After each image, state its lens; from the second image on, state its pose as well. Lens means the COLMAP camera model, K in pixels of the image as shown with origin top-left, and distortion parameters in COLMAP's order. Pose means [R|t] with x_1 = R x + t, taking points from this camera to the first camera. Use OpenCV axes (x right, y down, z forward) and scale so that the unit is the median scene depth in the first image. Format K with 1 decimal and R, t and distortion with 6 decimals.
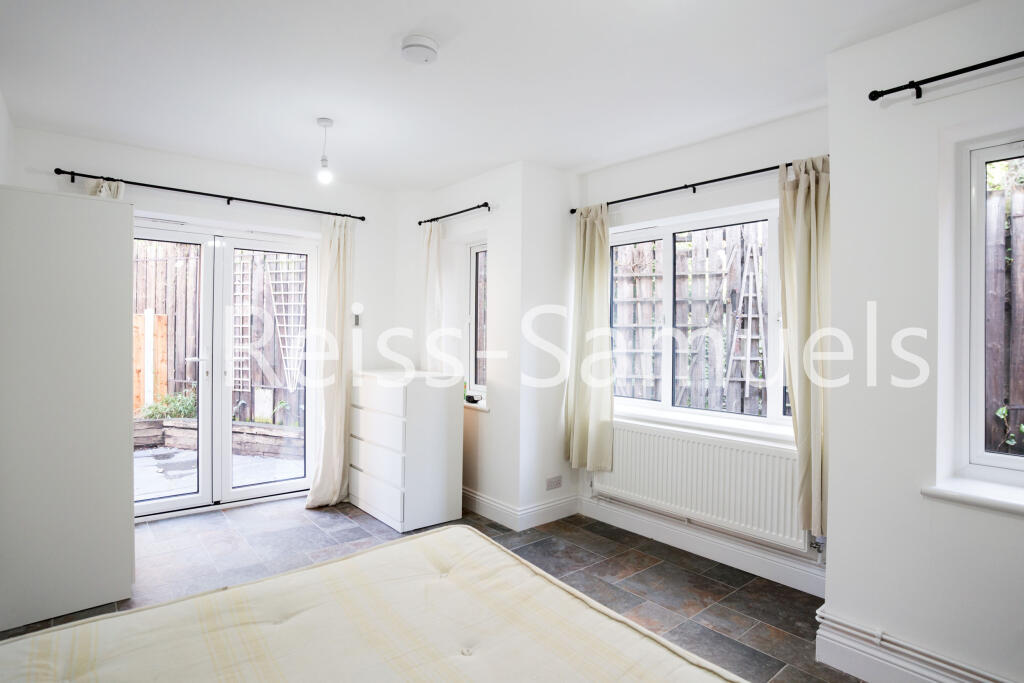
lens RADIAL K [[534.0, 0, 513.5], [0, 534.0, 334.3], [0, 0, 1]] dist [-0.052130, 0.000852]
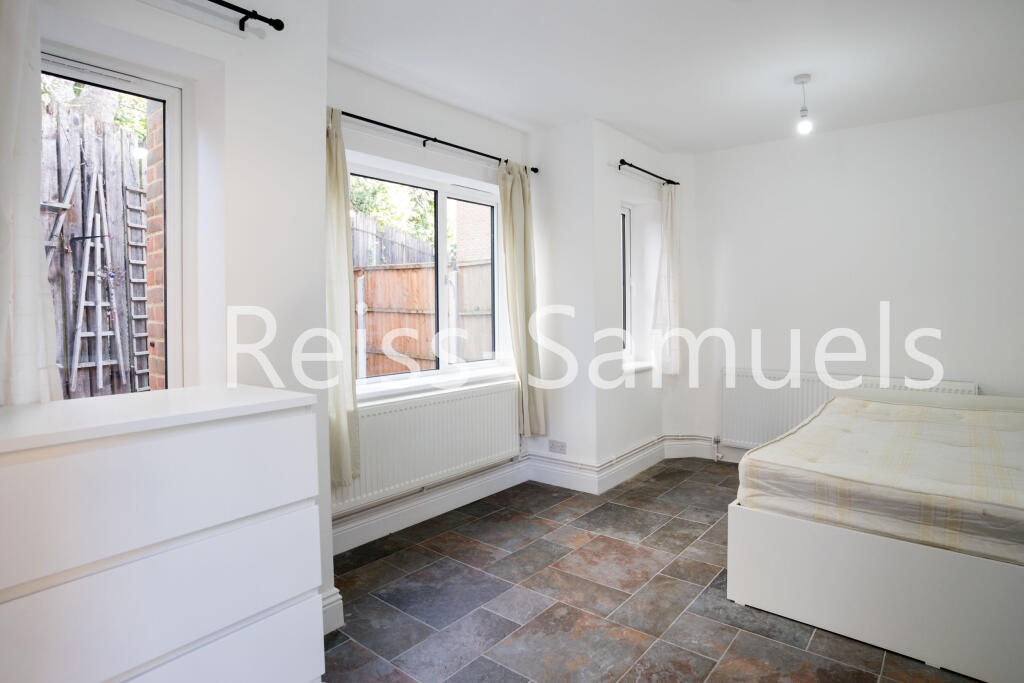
lens RADIAL K [[558.0, 0, 528.1], [0, 558.0, 314.0], [0, 0, 1]] dist [-0.034298, 0.000337]
pose [[-0.192121, -0.020559, 0.981156, -0.621680], [0.014315, 0.999615, 0.023749, 0.014329], [-0.981267, 0.018608, -0.191753, 0.906056]]
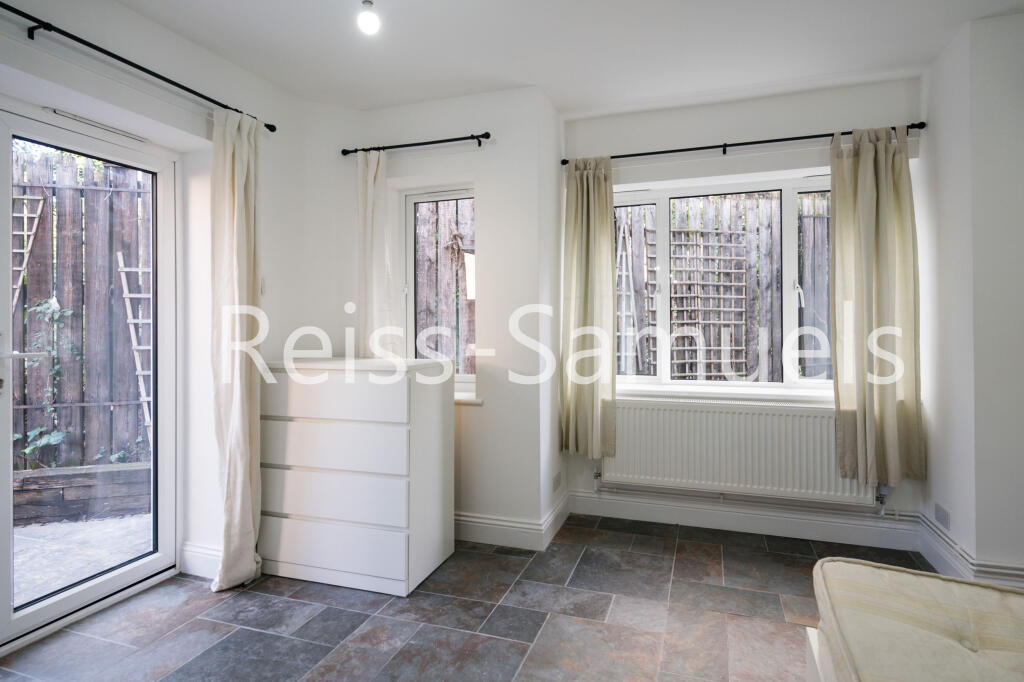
lens RADIAL K [[520.9, 0, 528.5], [0, 520.9, 321.5], [0, 0, 1]] dist [0.011355, -0.002091]
pose [[0.850745, -0.015219, 0.525359, -0.414712], [0.016927, 0.999856, 0.001554, 0.026007], [-0.525307, 0.007571, 0.850879, 0.341096]]
